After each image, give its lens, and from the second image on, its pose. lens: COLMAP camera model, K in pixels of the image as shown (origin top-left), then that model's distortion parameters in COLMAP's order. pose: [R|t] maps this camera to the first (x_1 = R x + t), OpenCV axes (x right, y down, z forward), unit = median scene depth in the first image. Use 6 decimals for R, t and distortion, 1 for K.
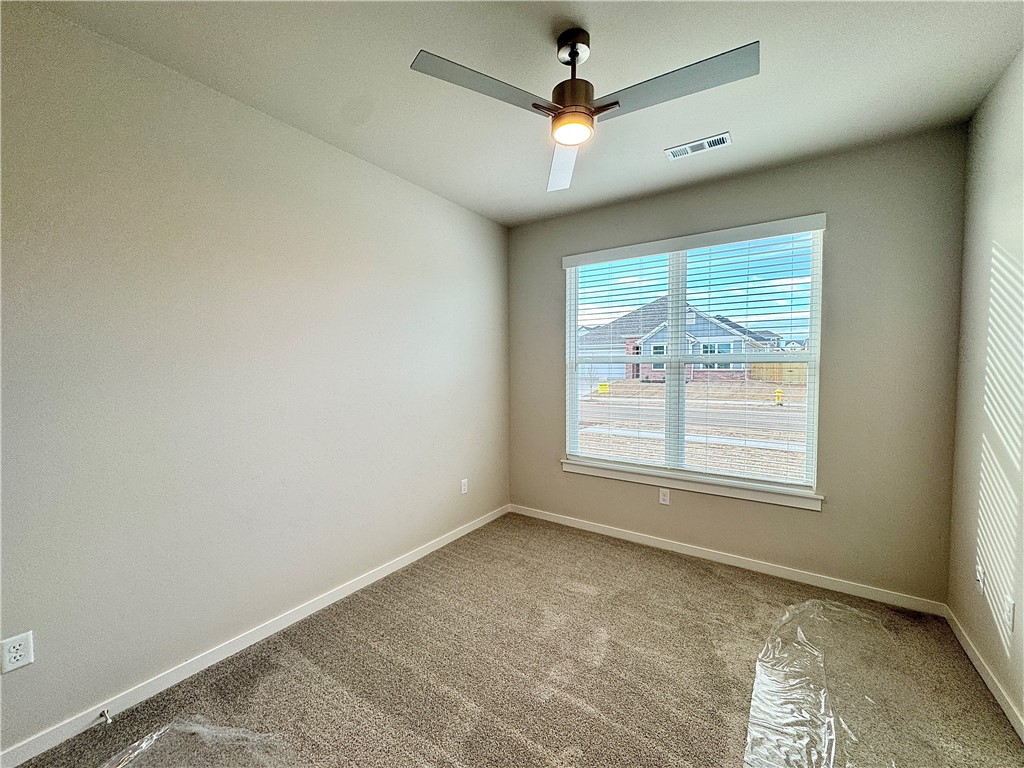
lens RADIAL K [[409.1, 0, 512.0], [0, 409.1, 384.0], [0, 0, 1]] dist [-0.007016, 0.000106]
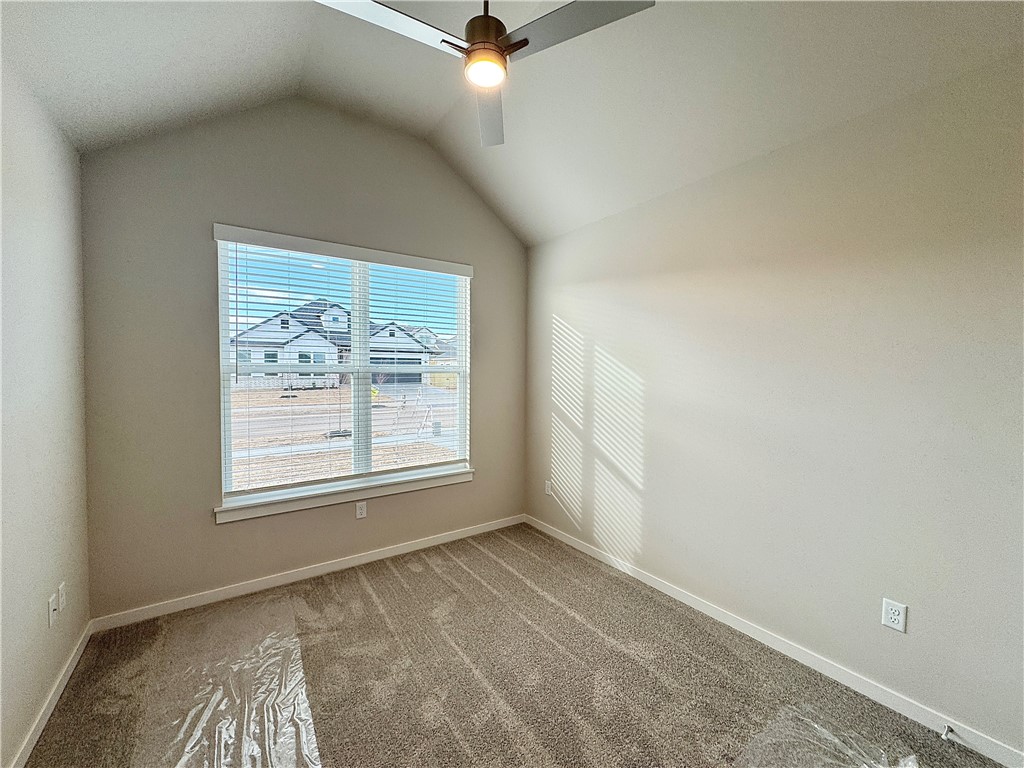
lens RADIAL K [[419.1, 0, 512.0], [0, 419.1, 384.0], [0, 0, 1]] dist [-0.003724, -0.000092]
pose [[0.376396, -0.012014, 0.926381, -0.381563], [0.039055, 0.999233, -0.002909, -0.006598], [-0.925635, 0.037275, 0.376576, 0.260671]]
